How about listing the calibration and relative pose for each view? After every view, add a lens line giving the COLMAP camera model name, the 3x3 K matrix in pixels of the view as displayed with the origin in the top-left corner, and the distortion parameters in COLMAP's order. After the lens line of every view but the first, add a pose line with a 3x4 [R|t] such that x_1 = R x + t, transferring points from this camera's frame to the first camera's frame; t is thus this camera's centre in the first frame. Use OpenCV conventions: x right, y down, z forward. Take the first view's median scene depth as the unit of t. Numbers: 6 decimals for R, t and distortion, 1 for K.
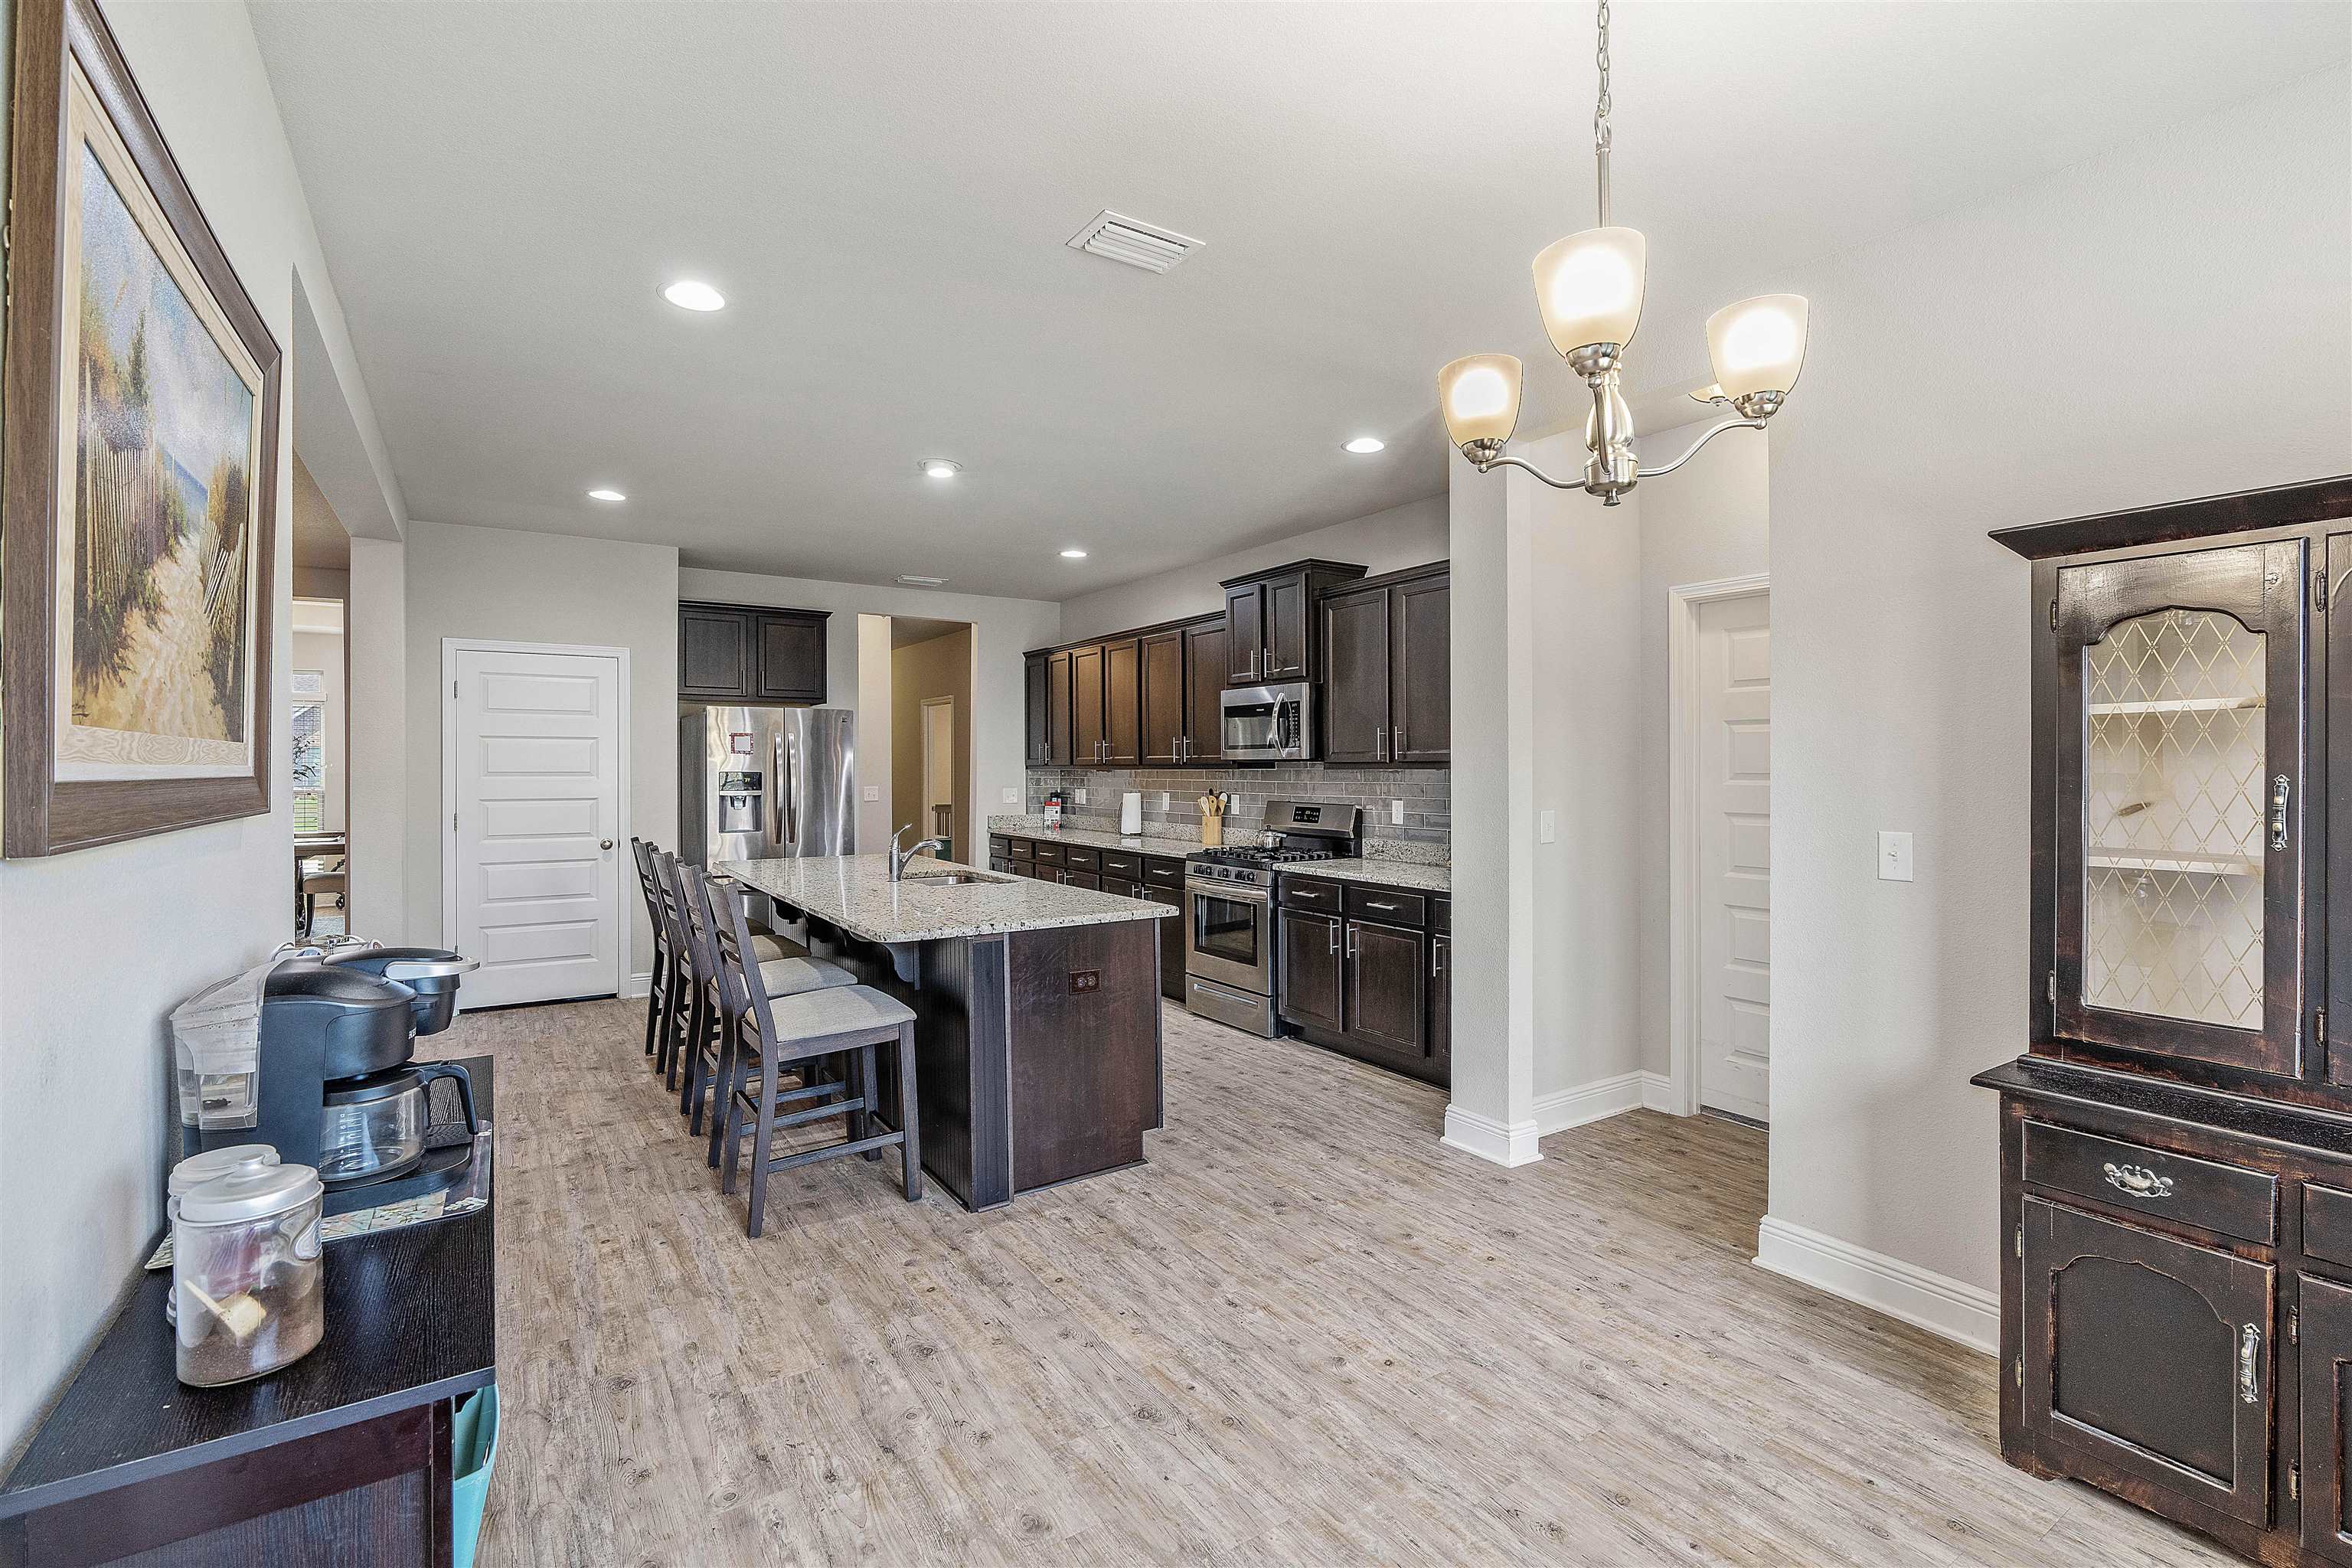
lens RADIAL K [[1033.6, 0, 1176.0], [0, 1033.6, 784.0], [0, 0, 1]] dist [0.000180, 0.000010]
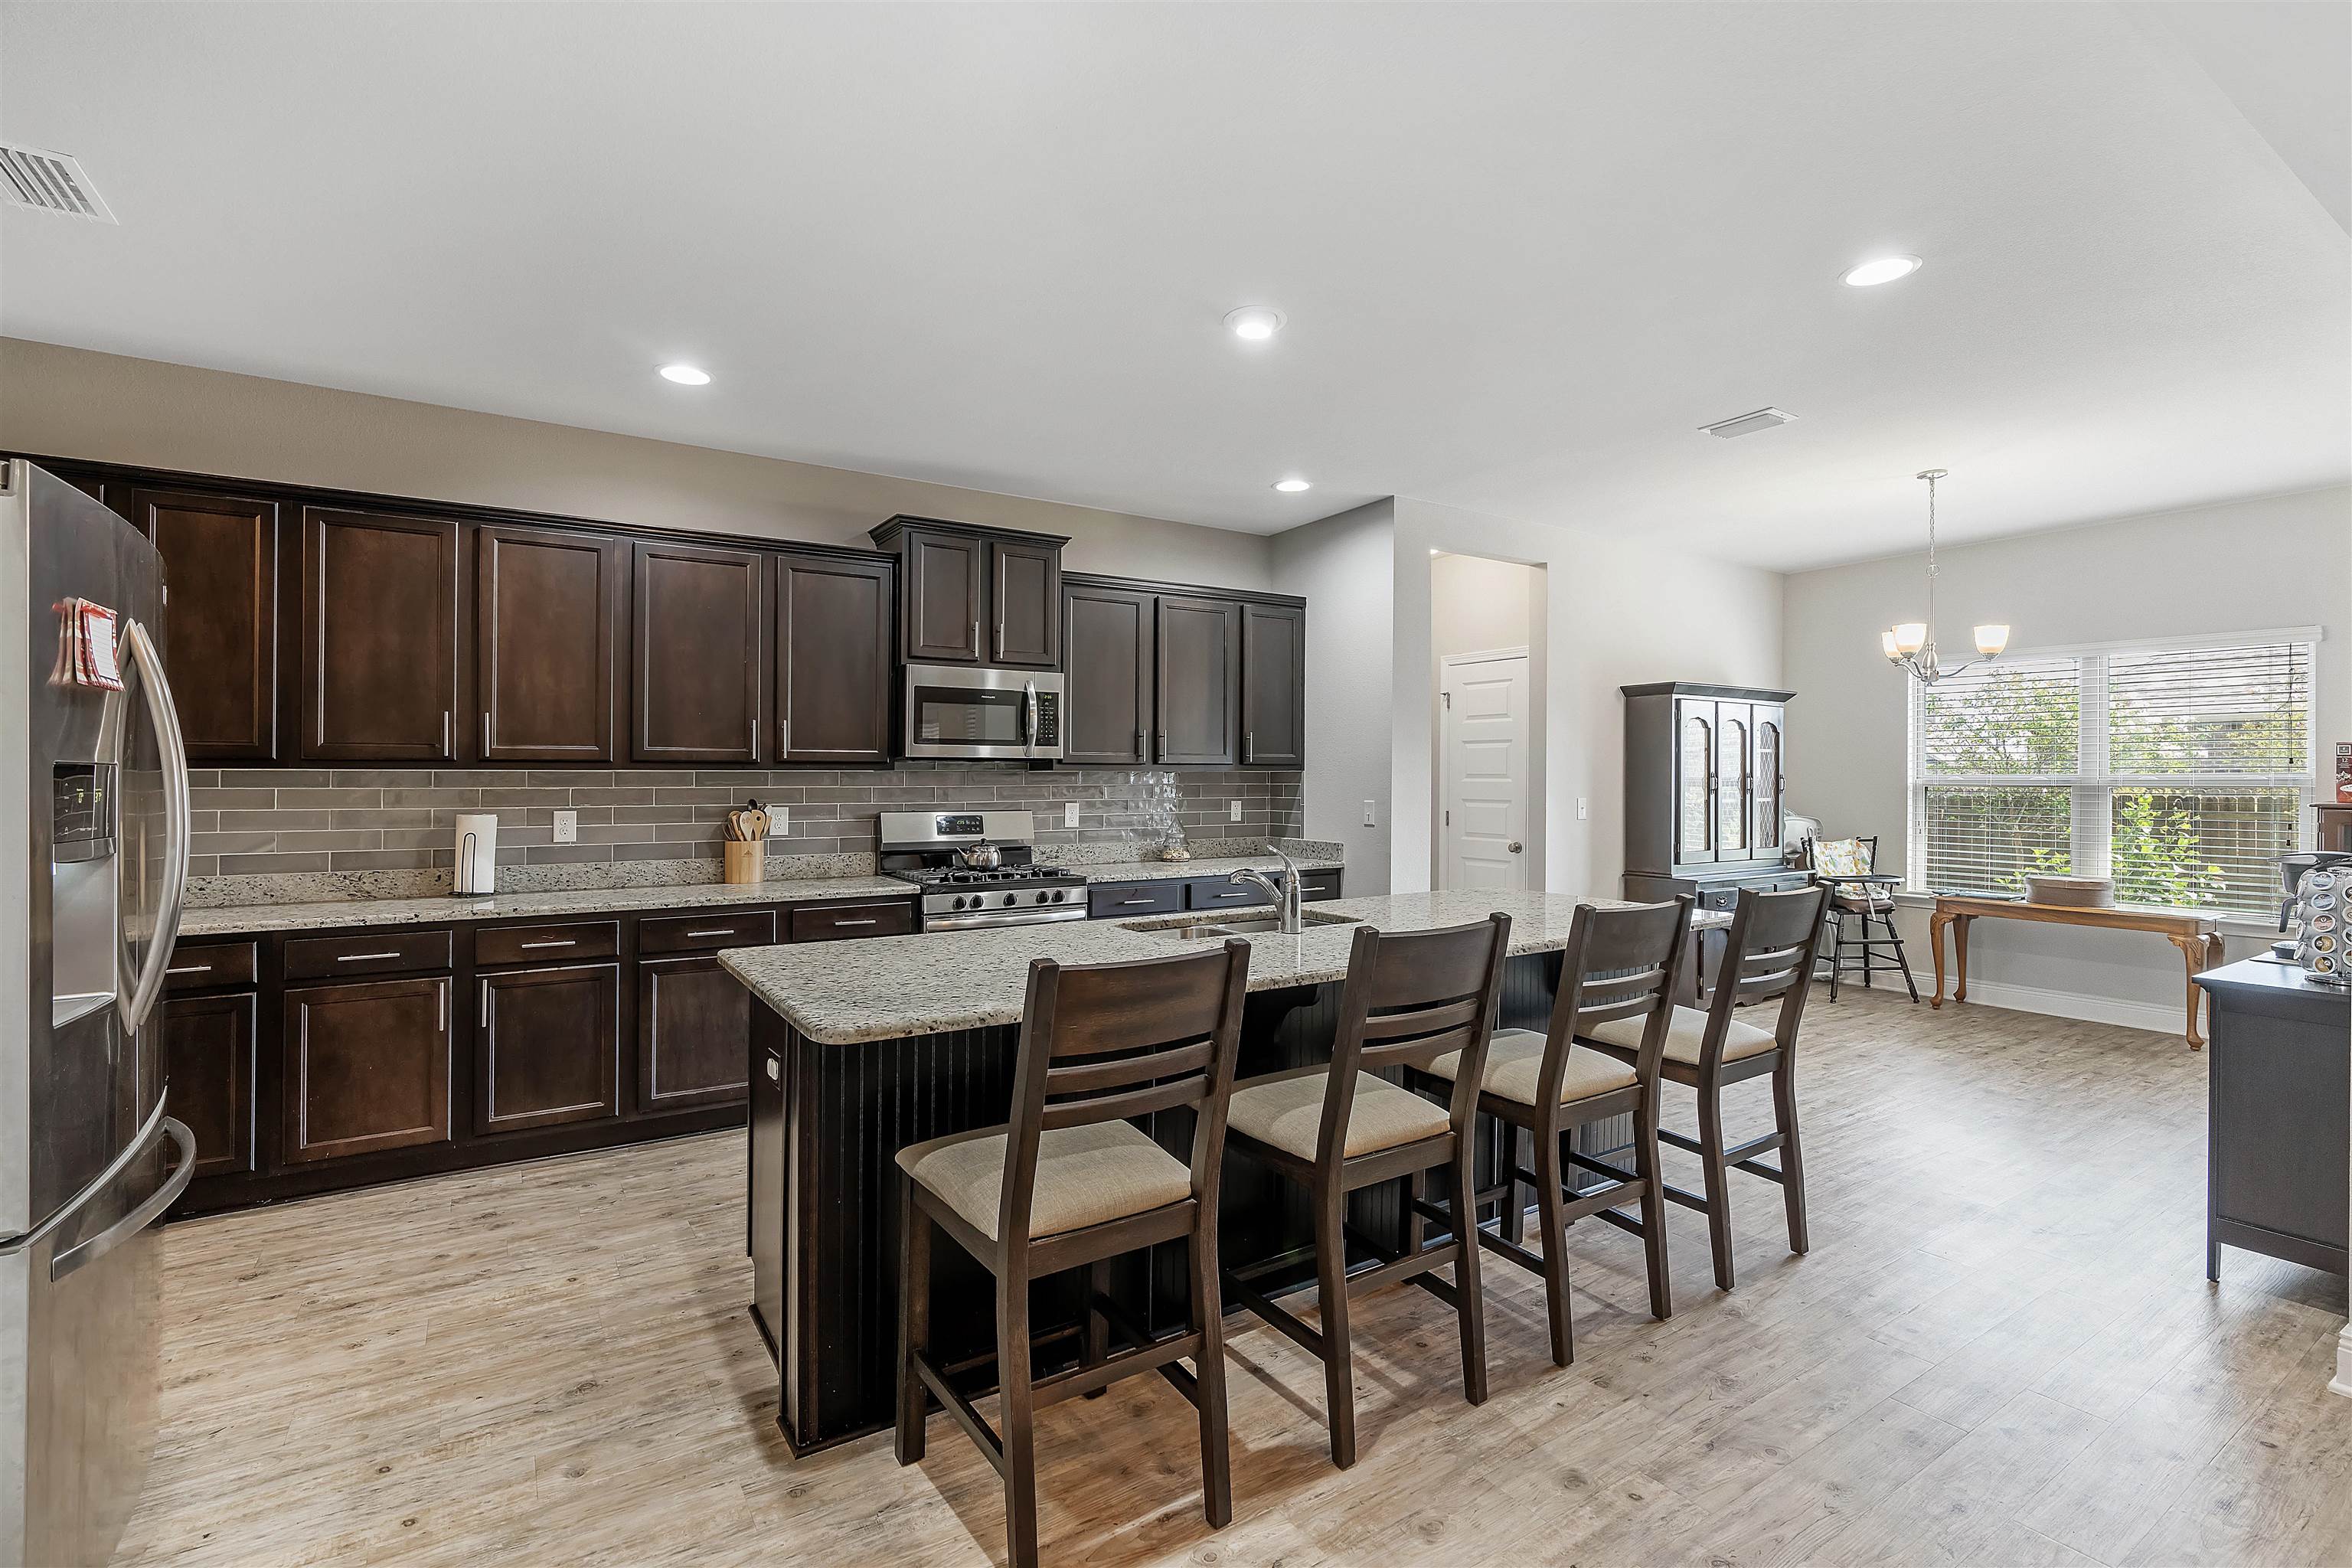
lens RADIAL K [[1069.3, 0, 1176.0], [0, 1069.3, 784.0], [0, 0, 1]] dist [-0.000560, -0.000024]
pose [[0.014003, -0.007734, 0.999872, -0.727460], [0.012557, 0.999893, 0.007559, -0.007680], [-0.999823, 0.012450, 0.014099, 0.805239]]
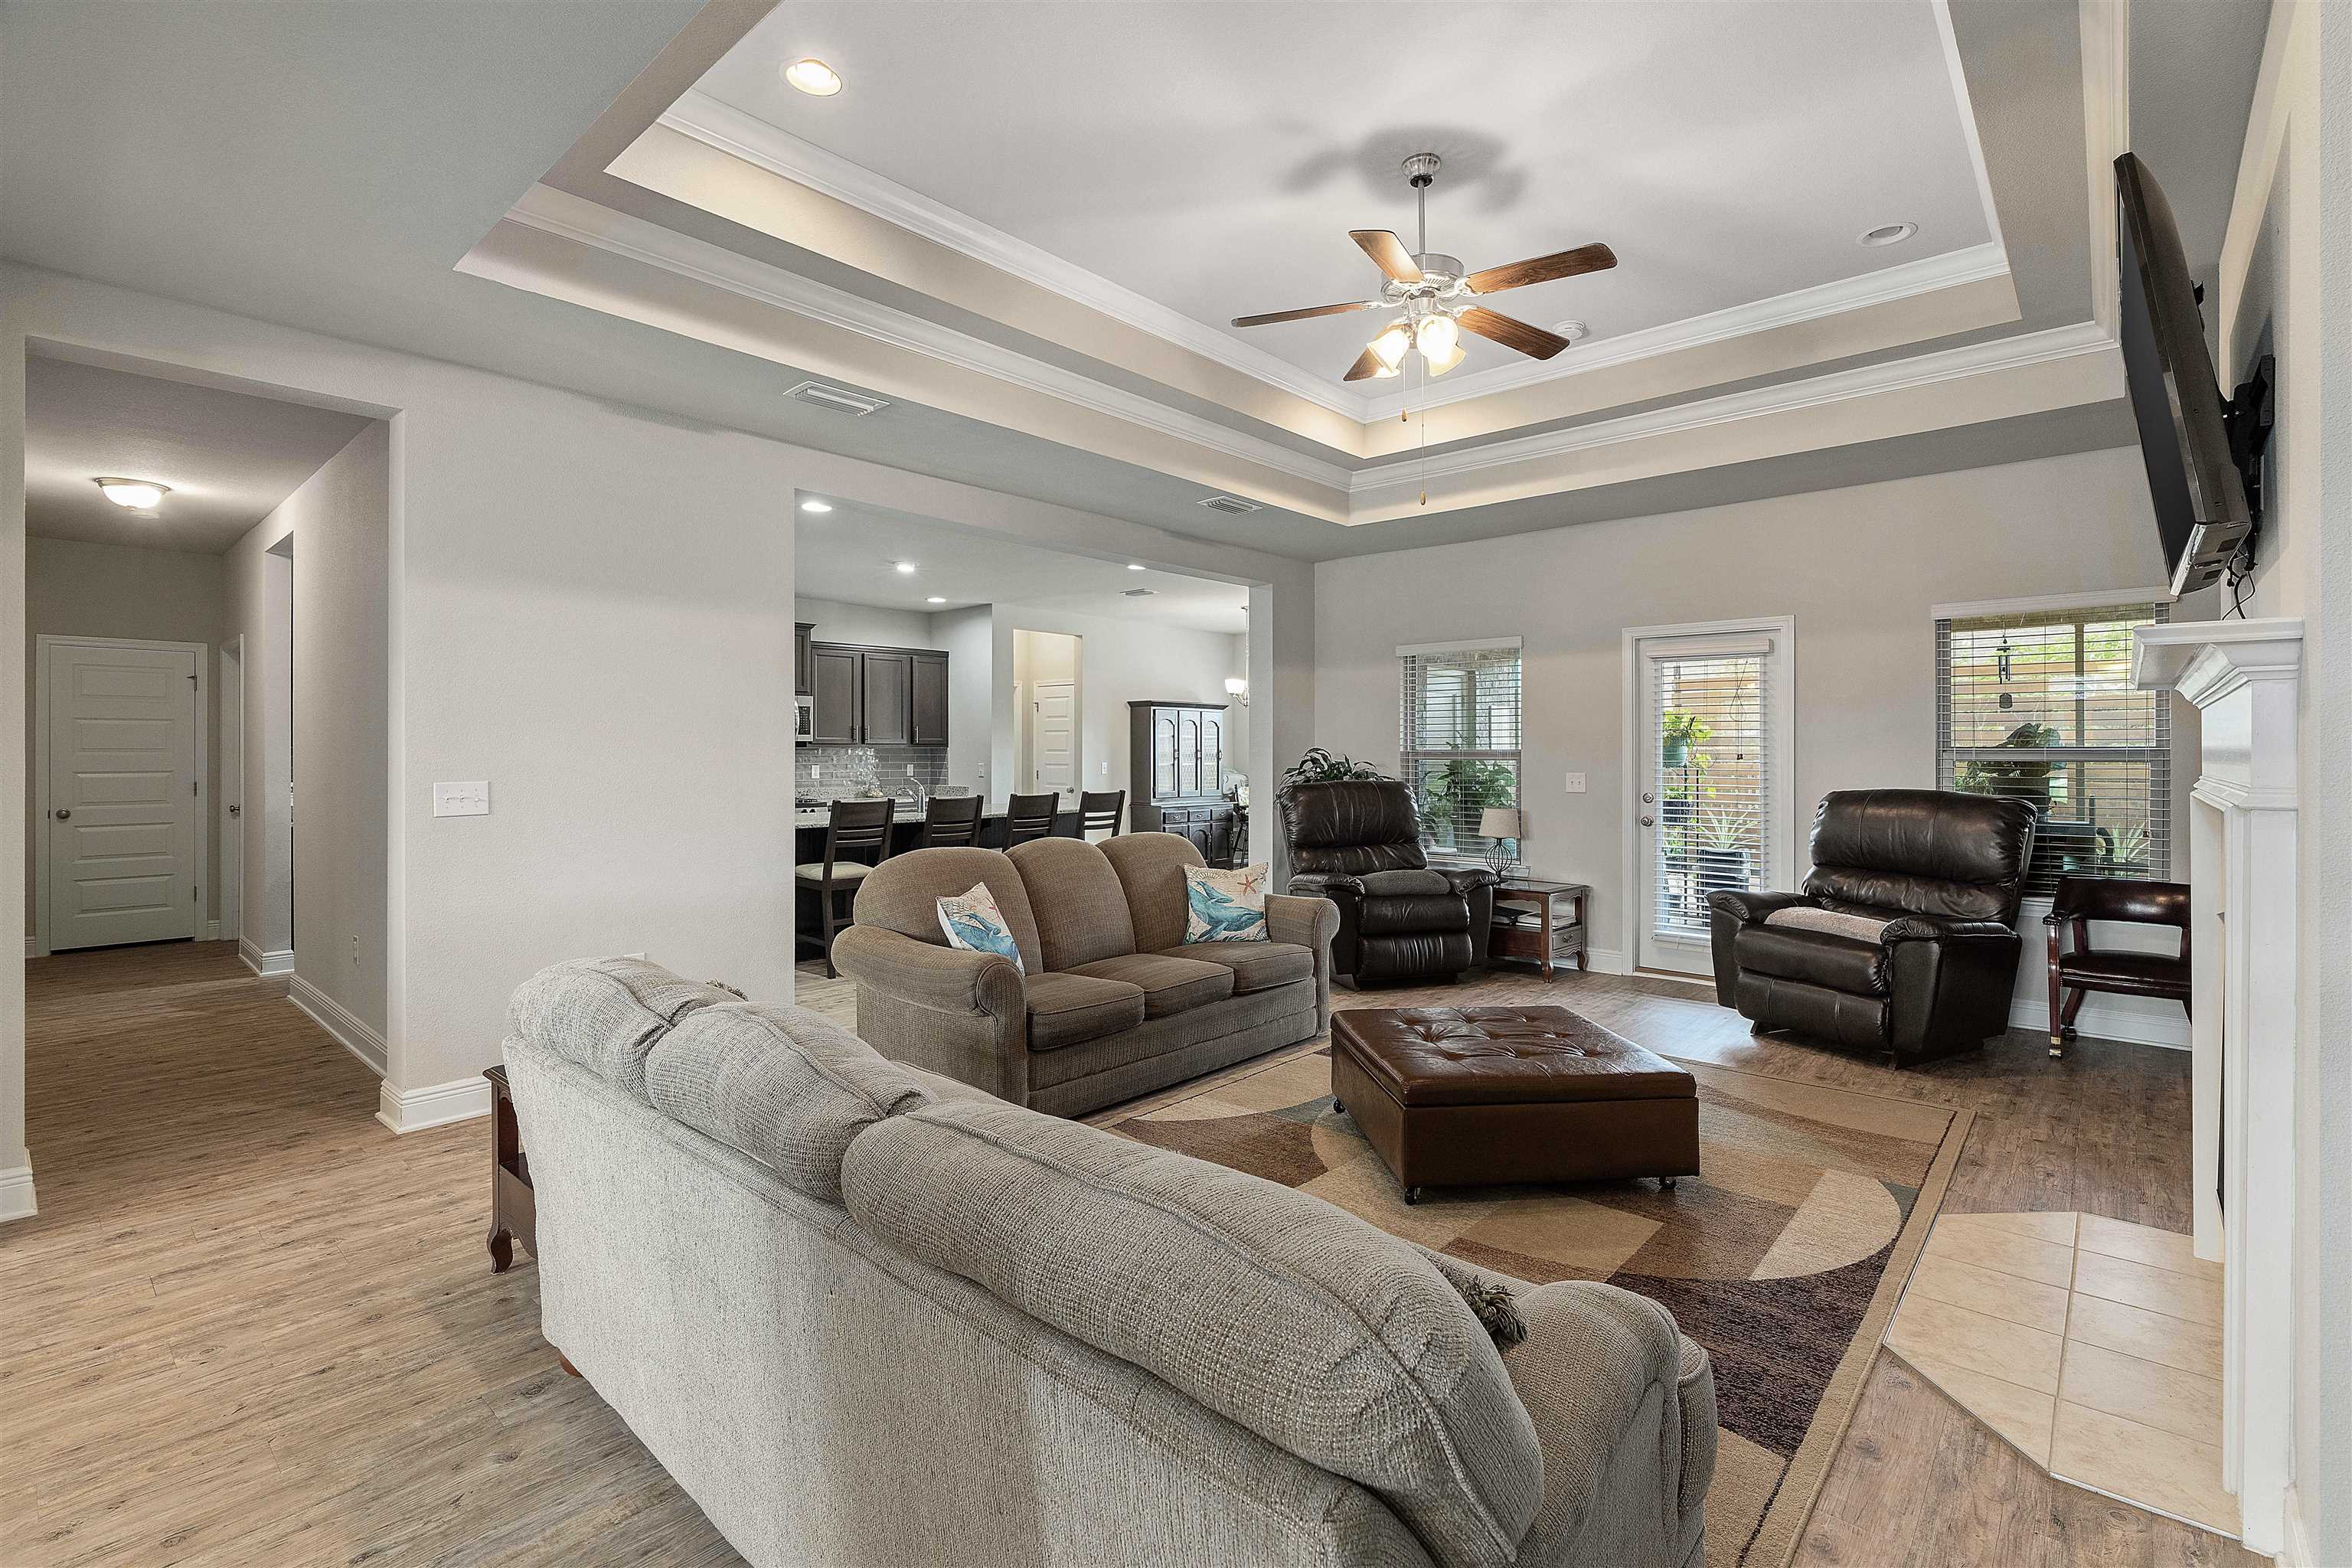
lens RADIAL K [[1069.3, 0, 1176.0], [0, 1069.3, 784.0], [0, 0, 1]] dist [-0.000560, -0.000024]
pose [[-0.253094, -0.031792, 0.966919, -1.567398], [0.010499, 0.999311, 0.035605, -0.009878], [-0.967385, 0.019164, -0.252586, 0.785464]]
